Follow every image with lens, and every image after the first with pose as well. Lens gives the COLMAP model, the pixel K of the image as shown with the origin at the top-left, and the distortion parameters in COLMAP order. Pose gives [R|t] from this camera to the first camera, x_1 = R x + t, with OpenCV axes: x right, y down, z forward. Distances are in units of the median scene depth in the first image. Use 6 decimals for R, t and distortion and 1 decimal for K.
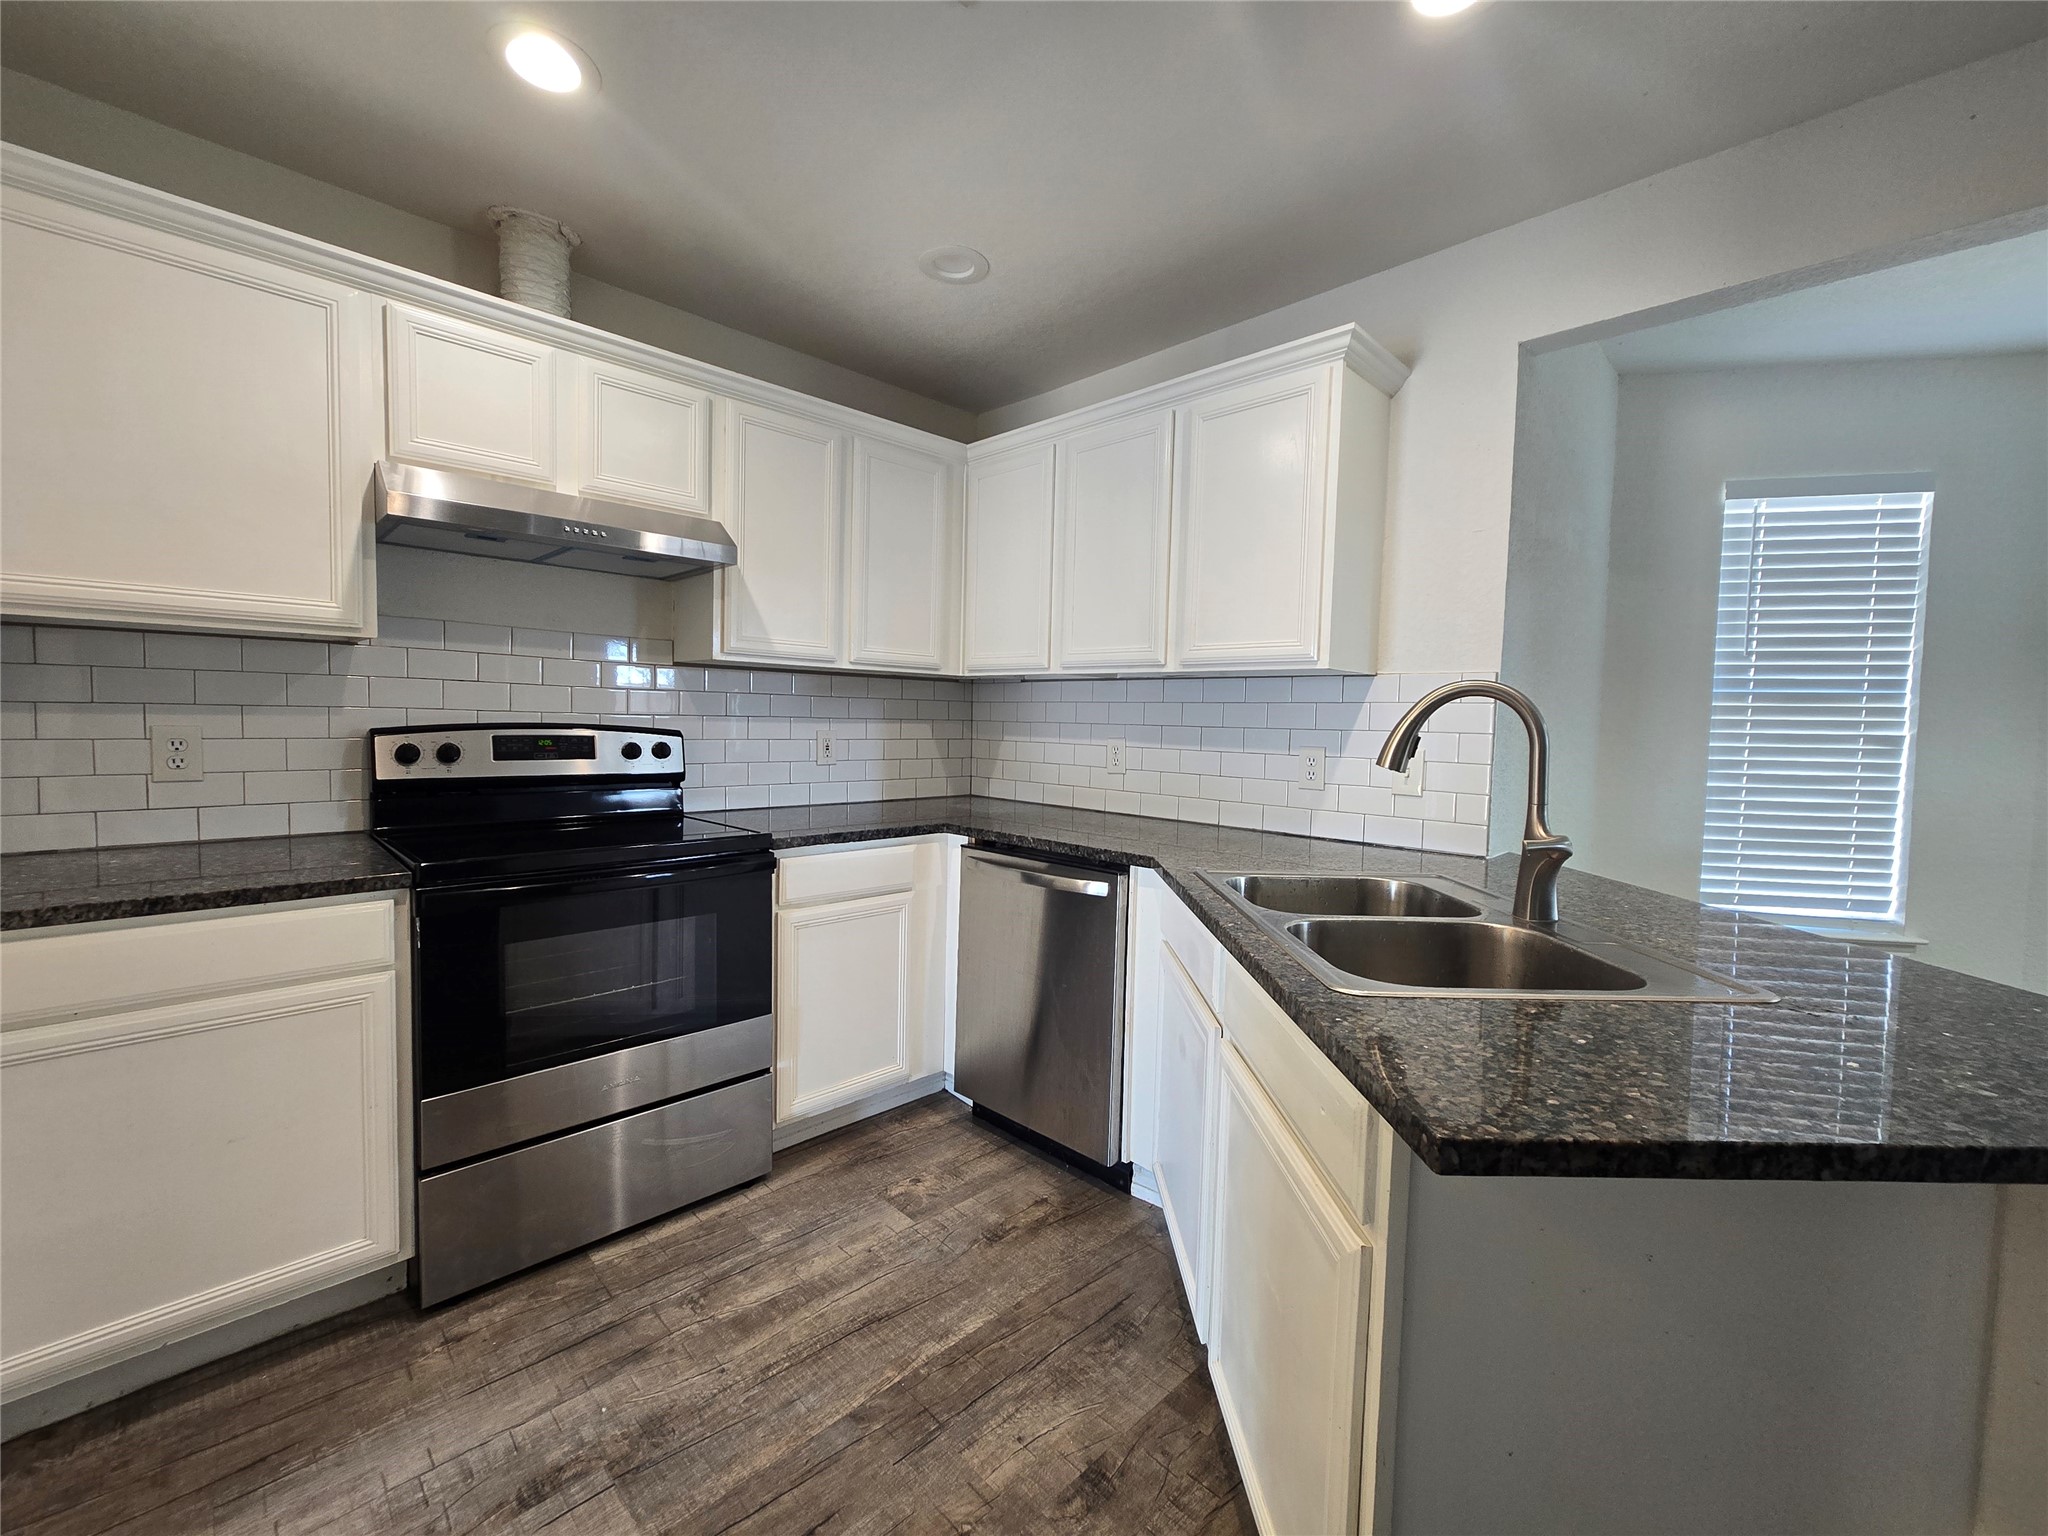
lens RADIAL K [[838.7, 0, 1028.2], [0, 838.7, 759.1], [0, 0, 1]] dist [-0.001299, 0.001124]
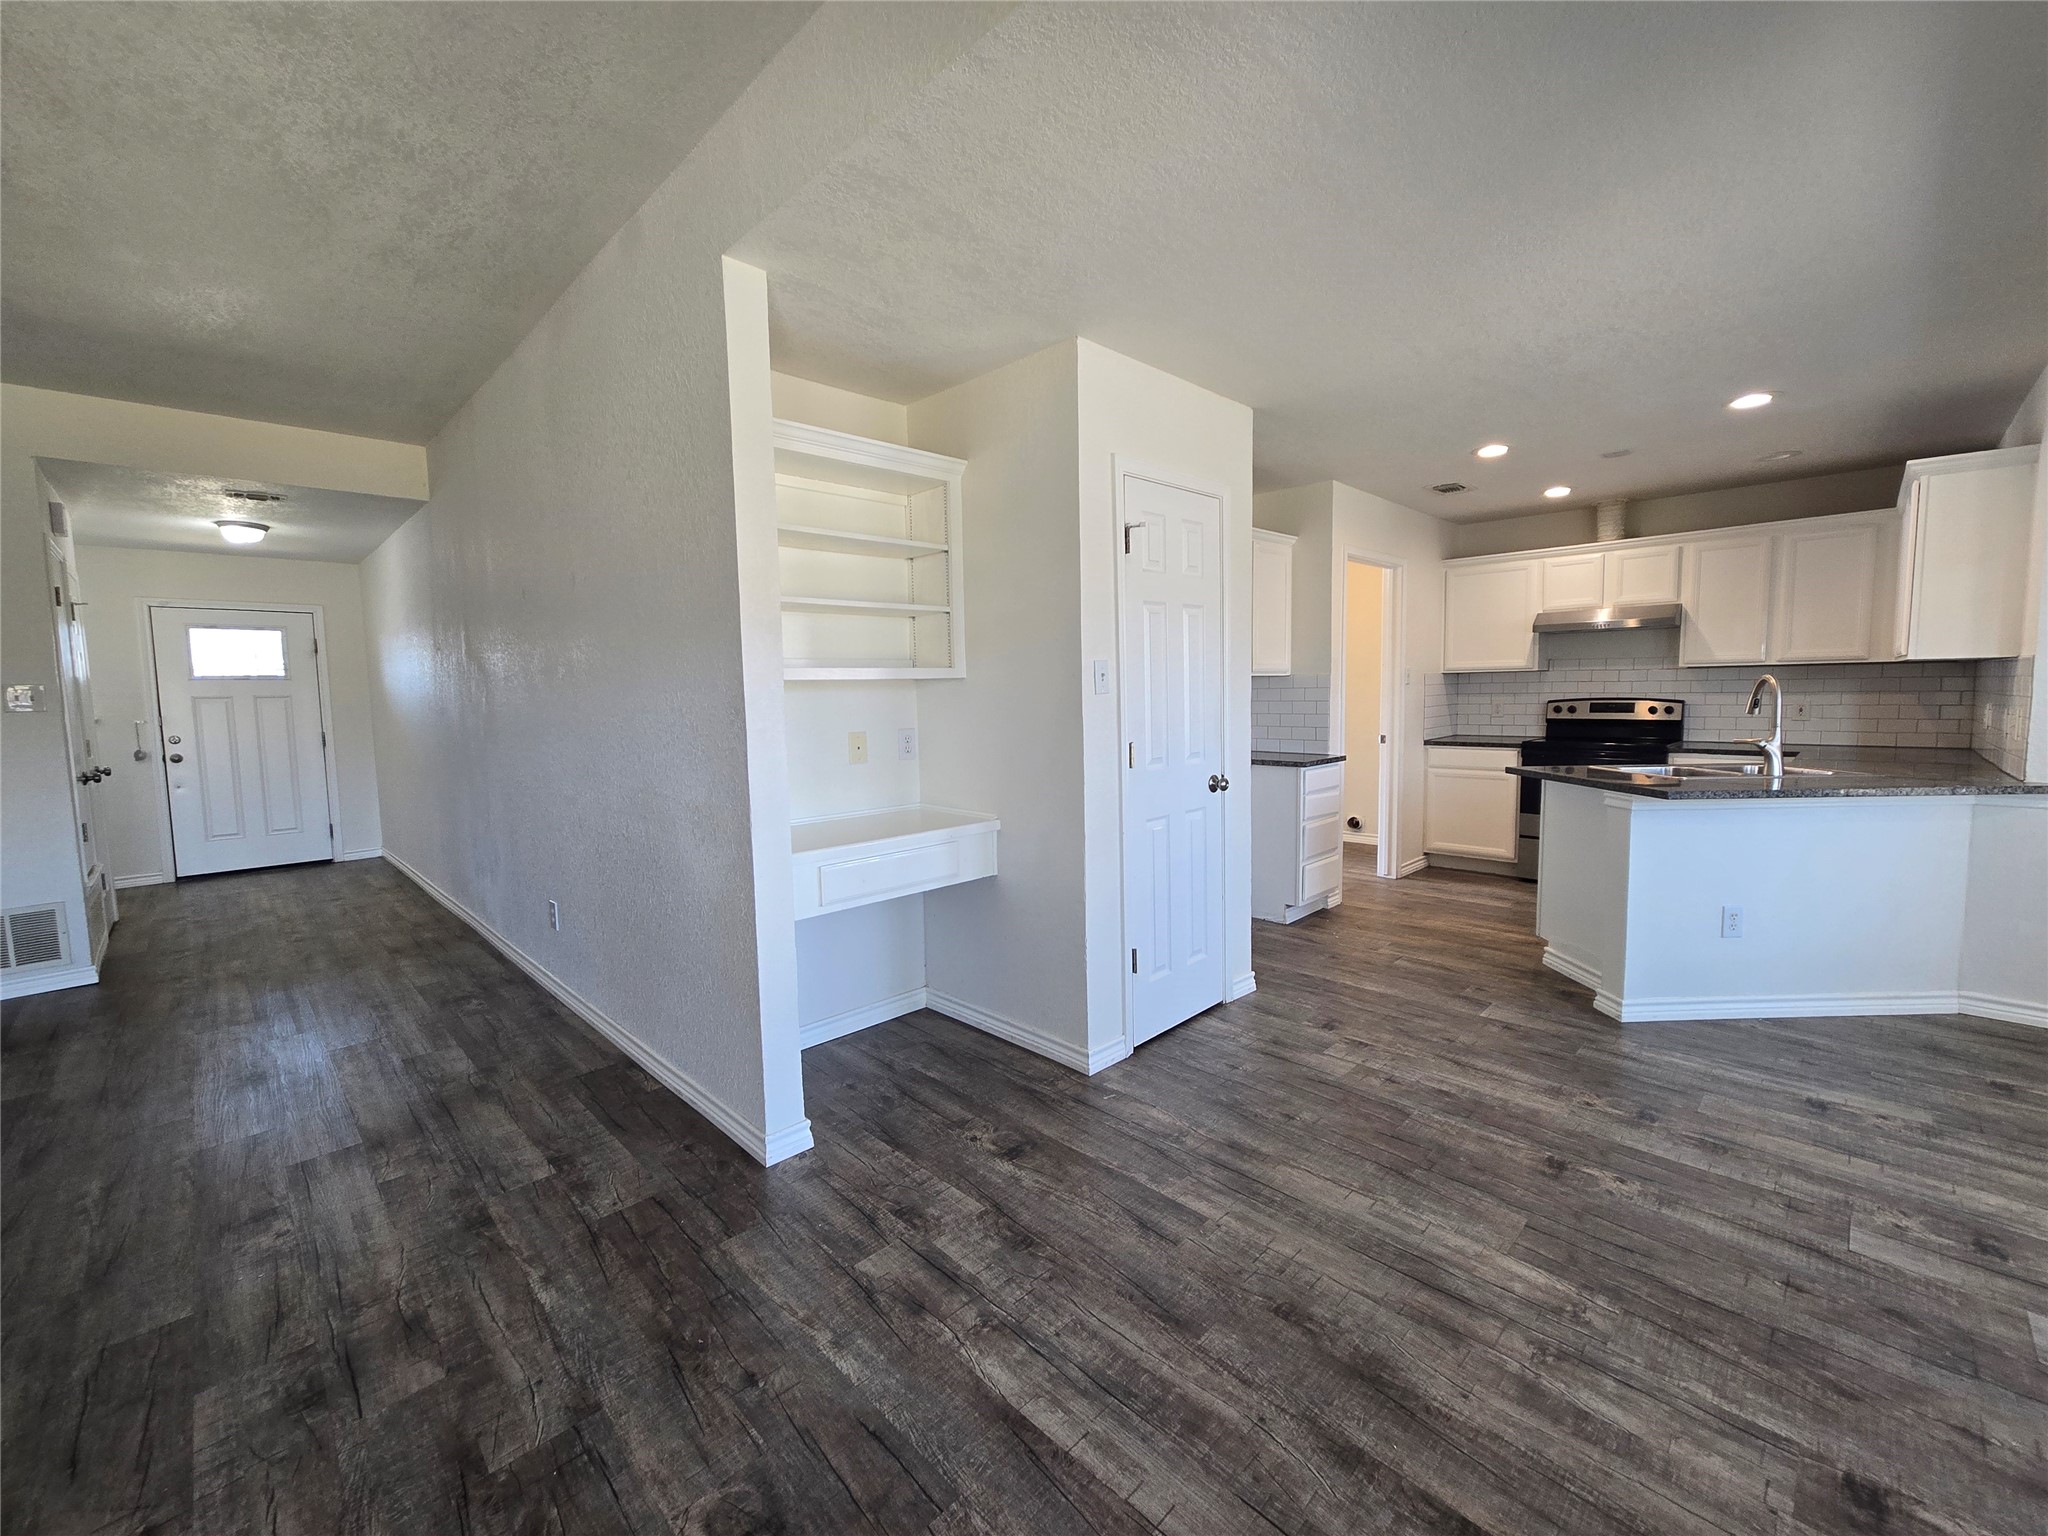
lens RADIAL K [[838.7, 0, 1028.2], [0, 838.7, 759.1], [0, 0, 1]] dist [-0.001299, 0.001124]
pose [[0.005972, 0.060679, -0.998139, 2.001234], [-0.032611, 0.997638, 0.060454, 0.046526], [0.999450, 0.032189, 0.007937, -0.759381]]
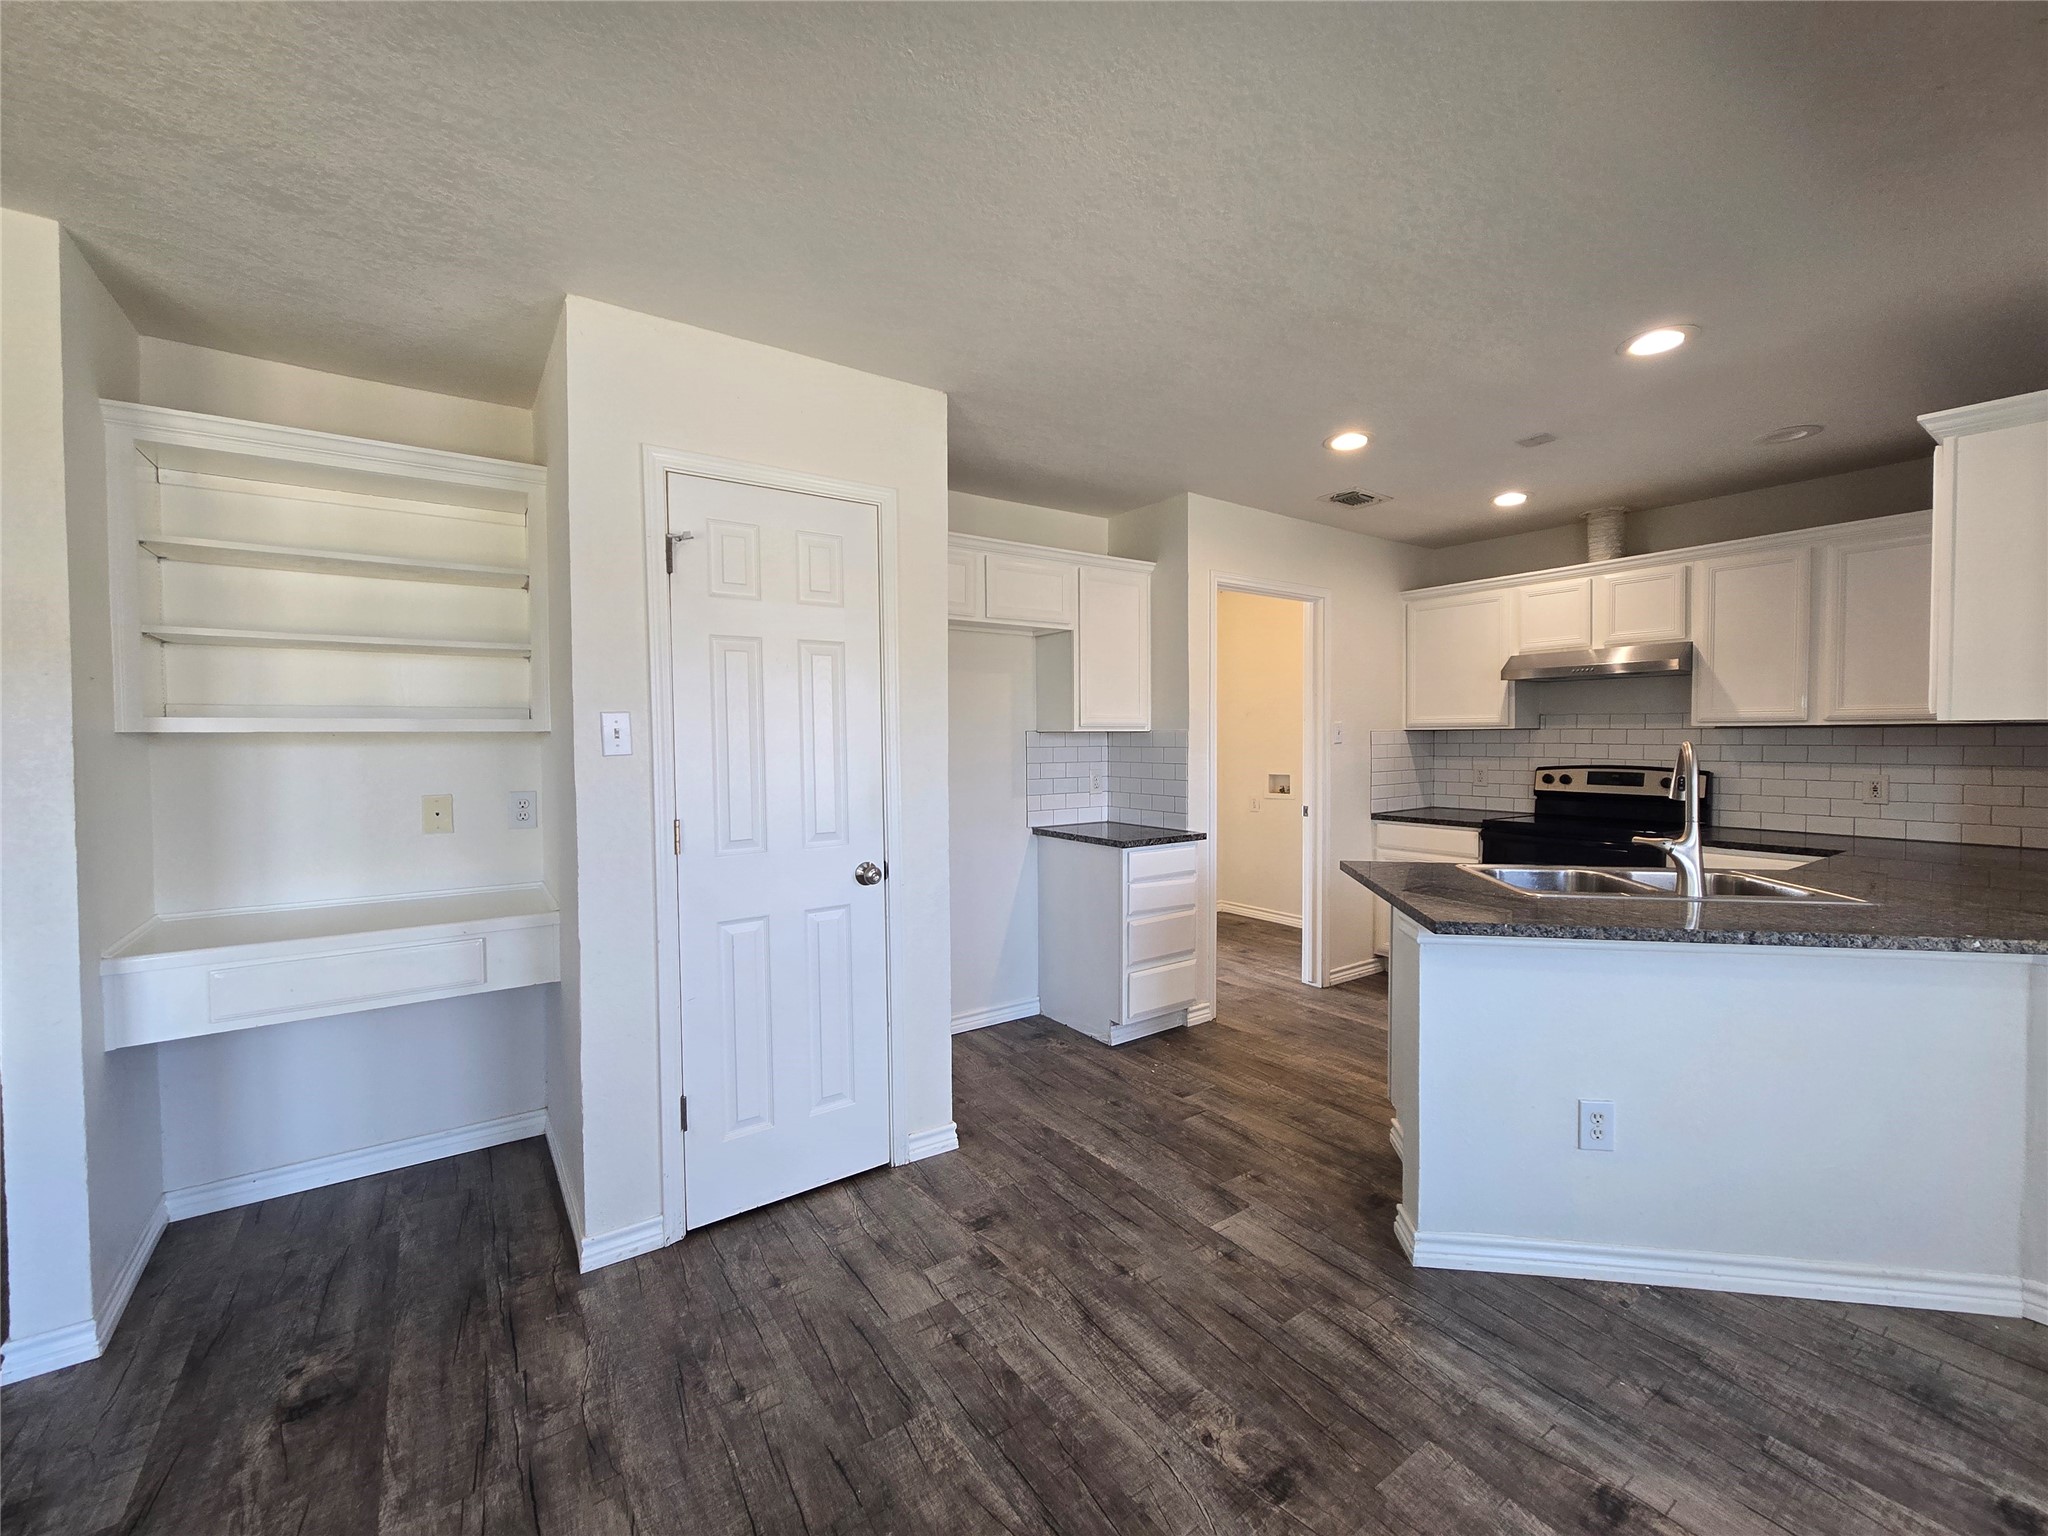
lens RADIAL K [[838.7, 0, 1028.2], [0, 838.7, 759.1], [0, 0, 1]] dist [-0.001299, 0.001124]
pose [[-0.160078, 0.002441, -0.987101, 1.576225], [-0.050094, 0.998688, 0.010593, -0.012634], [0.985832, 0.051143, -0.159746, 0.022729]]
